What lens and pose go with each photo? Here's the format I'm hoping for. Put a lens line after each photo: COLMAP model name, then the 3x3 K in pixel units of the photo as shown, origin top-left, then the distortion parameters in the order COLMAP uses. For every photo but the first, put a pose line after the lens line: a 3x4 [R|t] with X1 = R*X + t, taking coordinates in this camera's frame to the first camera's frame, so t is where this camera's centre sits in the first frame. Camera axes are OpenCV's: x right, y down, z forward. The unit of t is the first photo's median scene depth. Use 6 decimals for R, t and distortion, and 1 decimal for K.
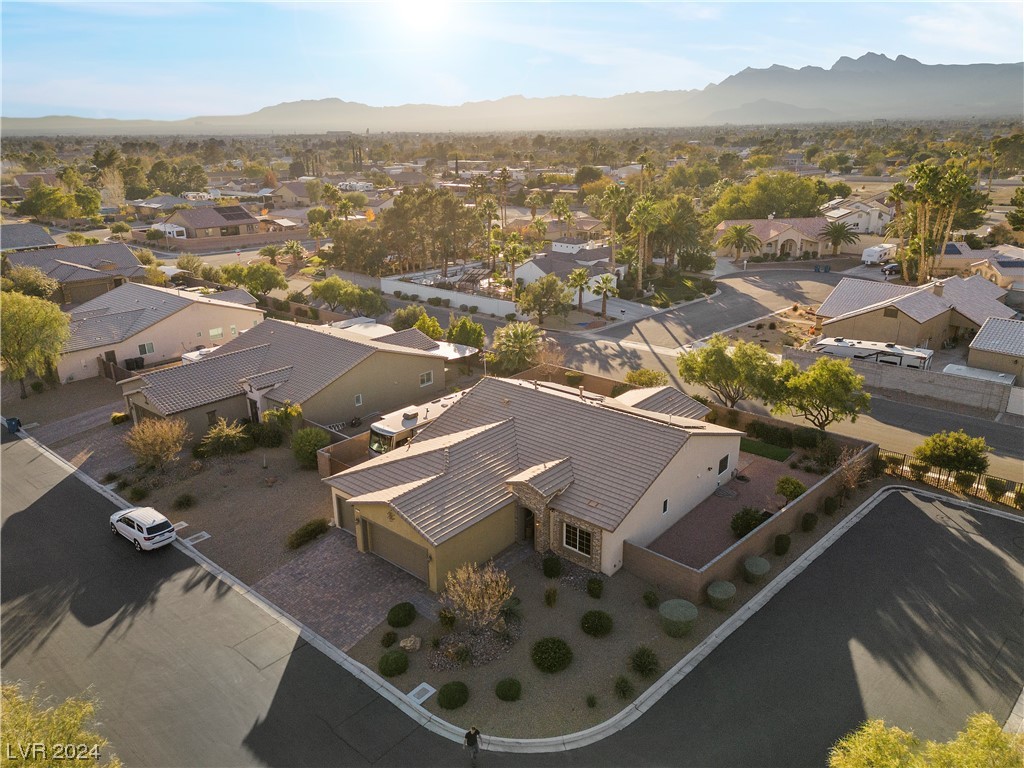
lens RADIAL K [[712.5, 0, 510.7], [0, 712.5, 384.9], [0, 0, 1]] dist [0.082782, -0.083364]
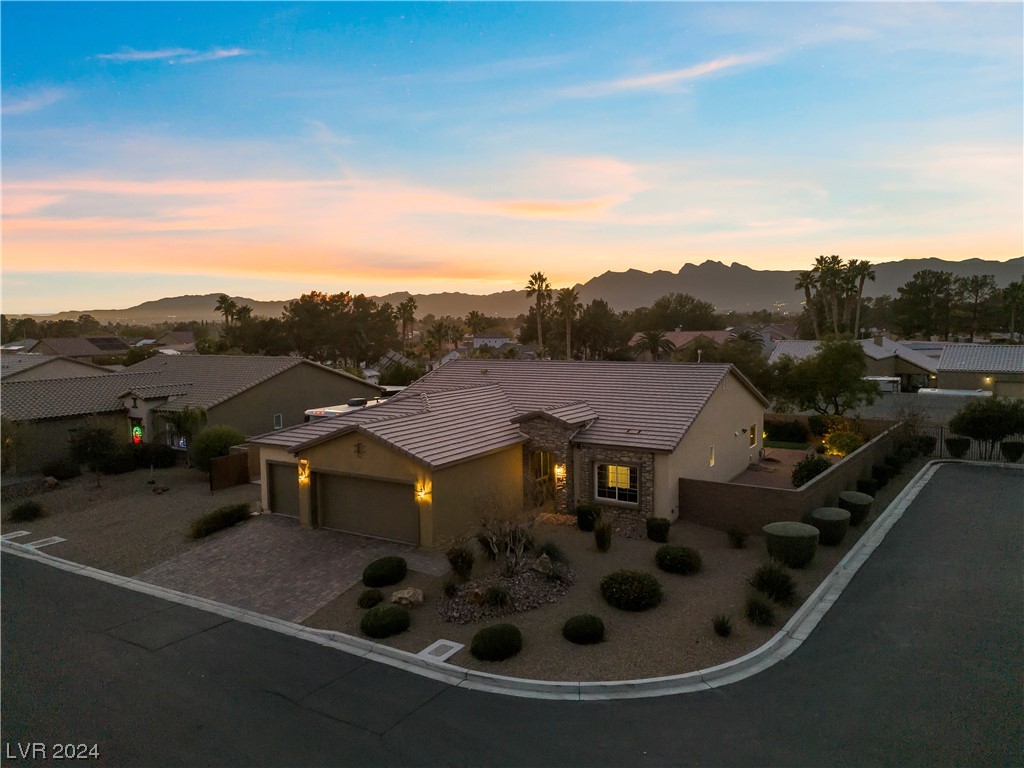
lens RADIAL K [[712.5, 0, 510.7], [0, 712.5, 384.9], [0, 0, 1]] dist [0.082782, -0.083364]
pose [[0.987585, -0.015981, 0.156270, -0.098074], [0.054664, 0.967597, -0.246510, 0.228362], [-0.147267, 0.251992, 0.956458, 0.227011]]
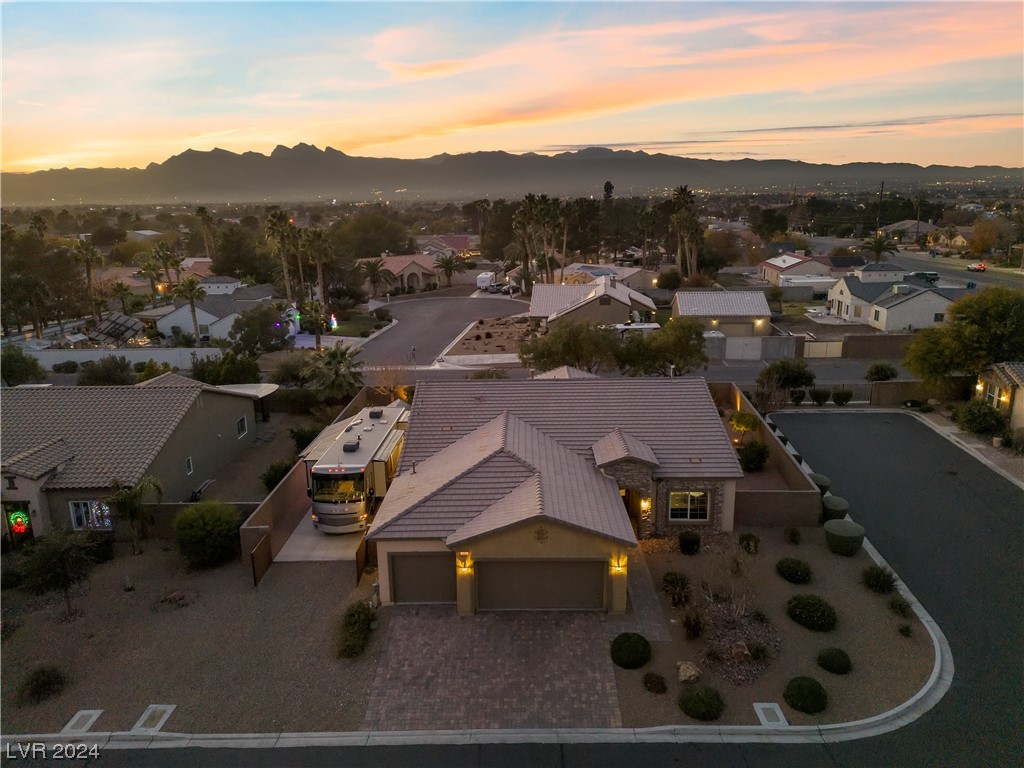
lens RADIAL K [[712.5, 0, 510.7], [0, 712.5, 384.9], [0, 0, 1]] dist [0.082782, -0.083364]
pose [[0.769046, -0.158448, 0.619244, -0.461201], [0.220107, 0.975185, -0.023830, 0.035320], [-0.600101, 0.154627, 0.784837, 0.327650]]
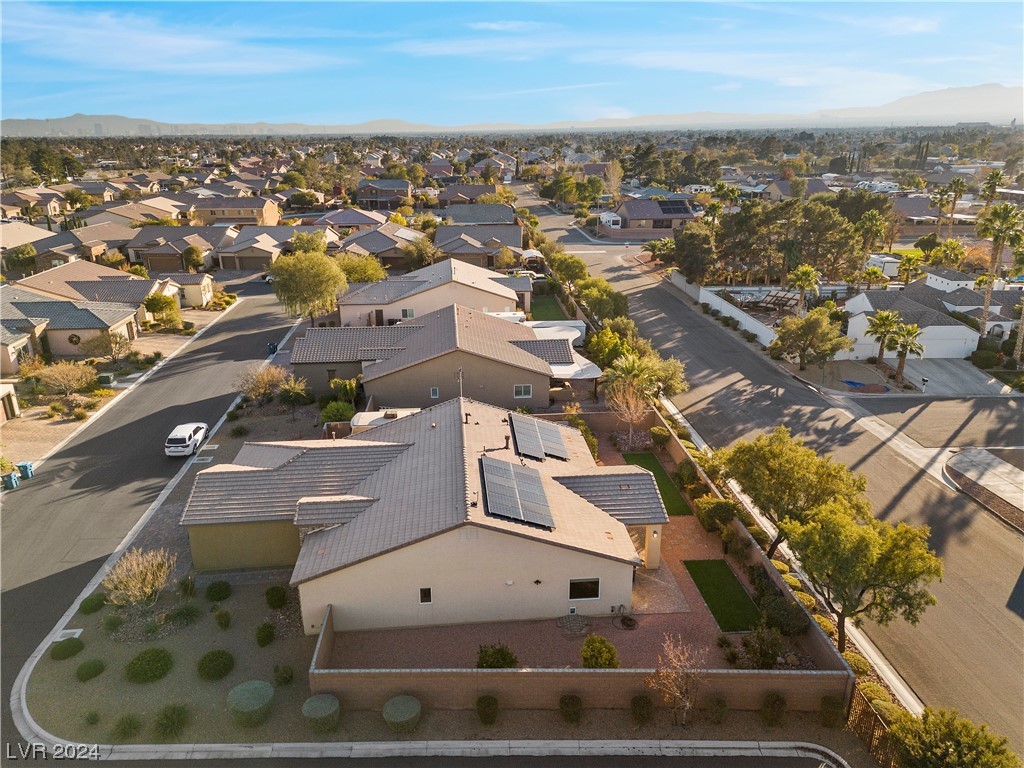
lens RADIAL K [[713.2, 0, 510.5], [0, 713.2, 381.8], [0, 0, 1]] dist [0.081995, -0.074824]
pose [[0.716152, 0.237326, -0.656356, 0.638224], [-0.233983, 0.967630, 0.094577, -0.139135], [0.657555, 0.085845, 0.748500, 0.355481]]
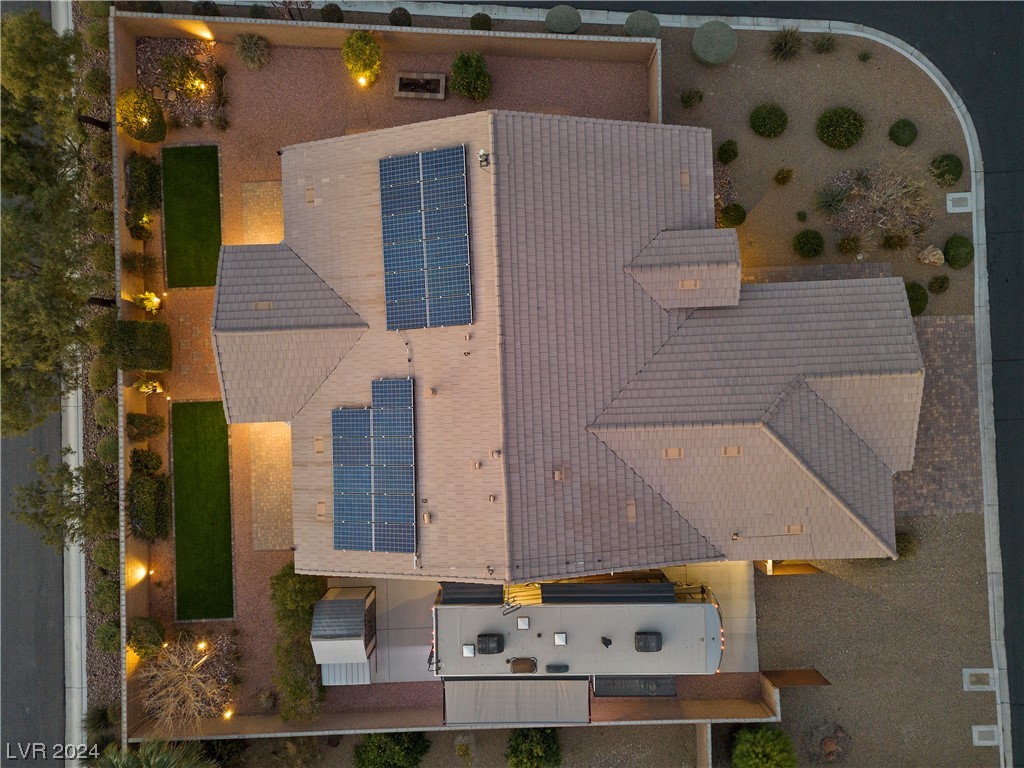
lens RADIAL K [[712.5, 0, 510.7], [0, 712.5, 384.9], [0, 0, 1]] dist [0.082782, -0.083364]
pose [[-0.680636, -0.731571, 0.039225, 0.044164], [0.271639, -0.202277, 0.940902, -0.446118], [-0.680402, 0.651067, 0.336400, 0.778540]]
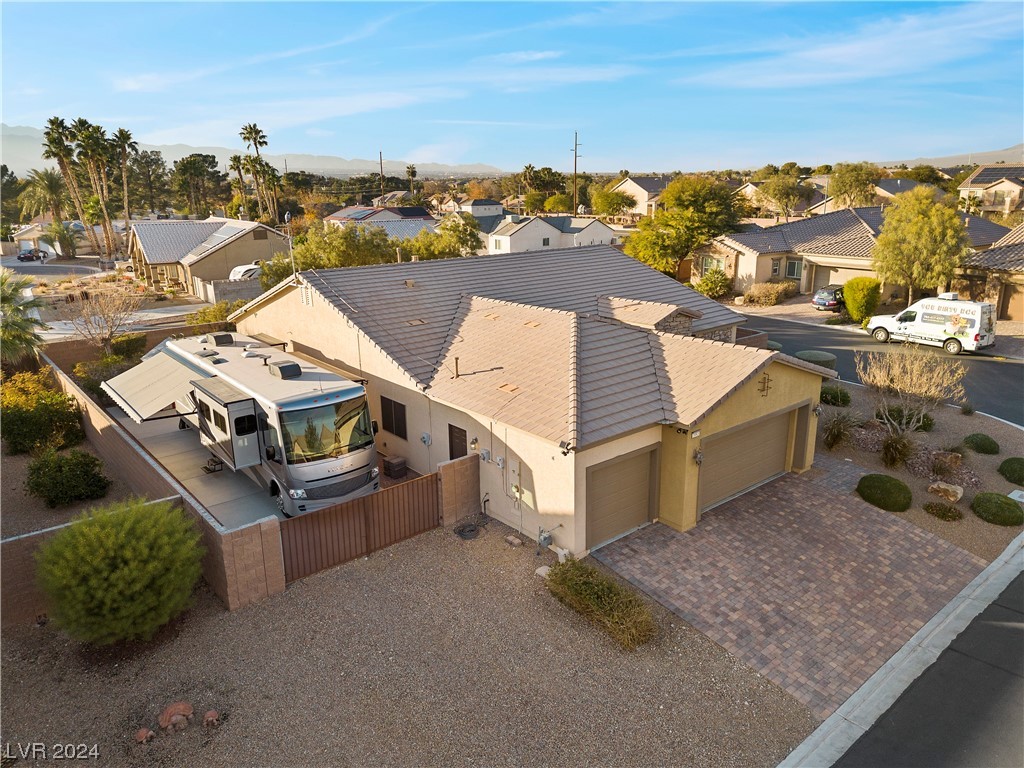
lens RADIAL K [[713.2, 0, 510.5], [0, 713.2, 381.8], [0, 0, 1]] dist [0.081995, -0.074824]
pose [[0.164531, -0.255149, 0.952800, -0.525488], [0.340925, 0.921142, 0.187799, 0.015318], [-0.925581, 0.293934, 0.238543, 0.790259]]
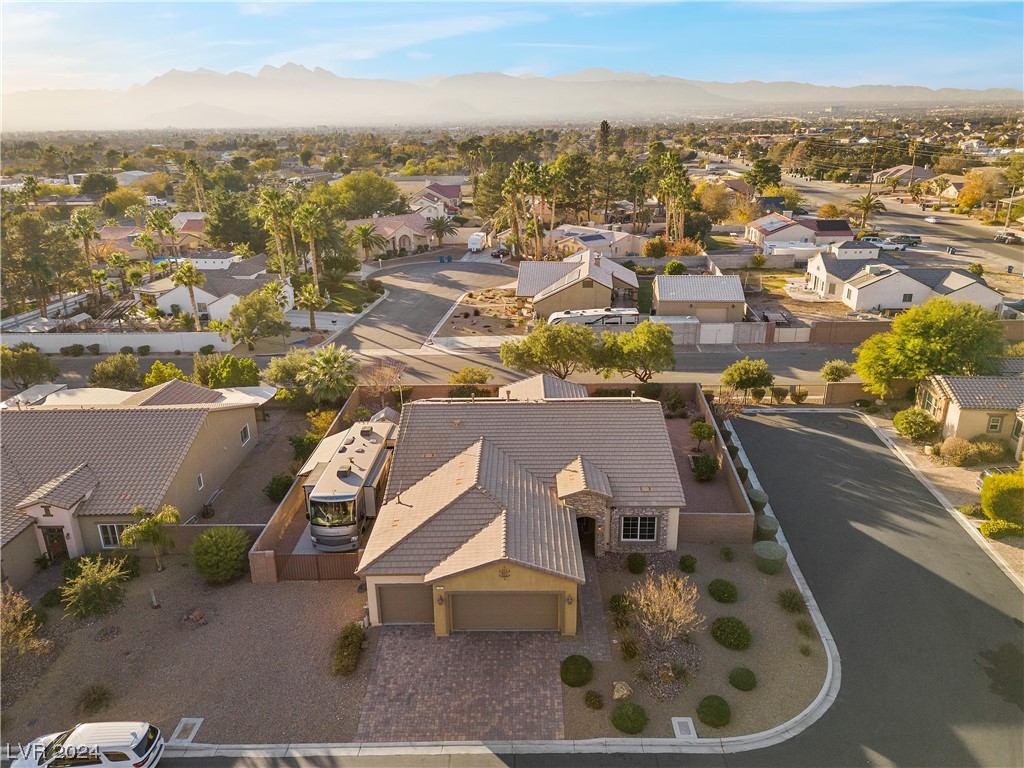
lens RADIAL K [[712.5, 0, 510.7], [0, 712.5, 384.9], [0, 0, 1]] dist [0.082782, -0.083364]
pose [[0.766599, -0.216386, 0.604569, -0.474358], [0.219744, 0.973069, 0.069641, -0.069878], [-0.603356, 0.079464, 0.793503, 0.228902]]
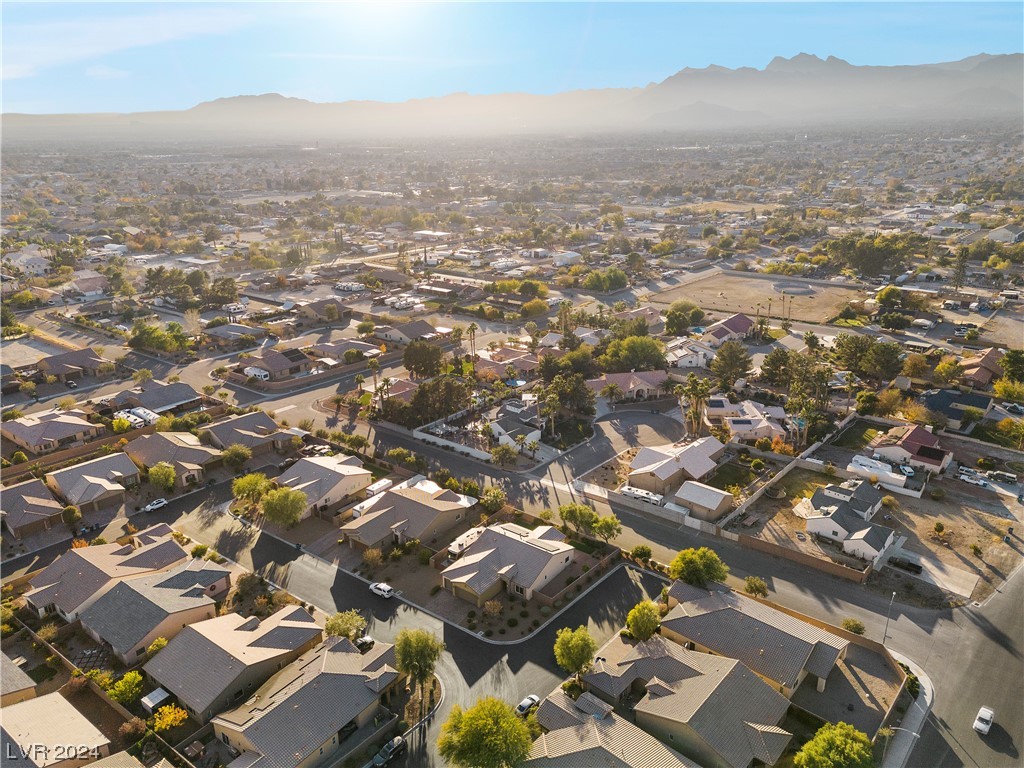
lens RADIAL K [[712.5, 0, 510.7], [0, 712.5, 384.9], [0, 0, 1]] dist [0.082782, -0.083364]
pose [[0.997420, -0.024948, 0.067307, -0.119642], [0.024523, 0.999674, 0.007139, -0.616130], [-0.067463, -0.005470, 0.997707, -1.882504]]
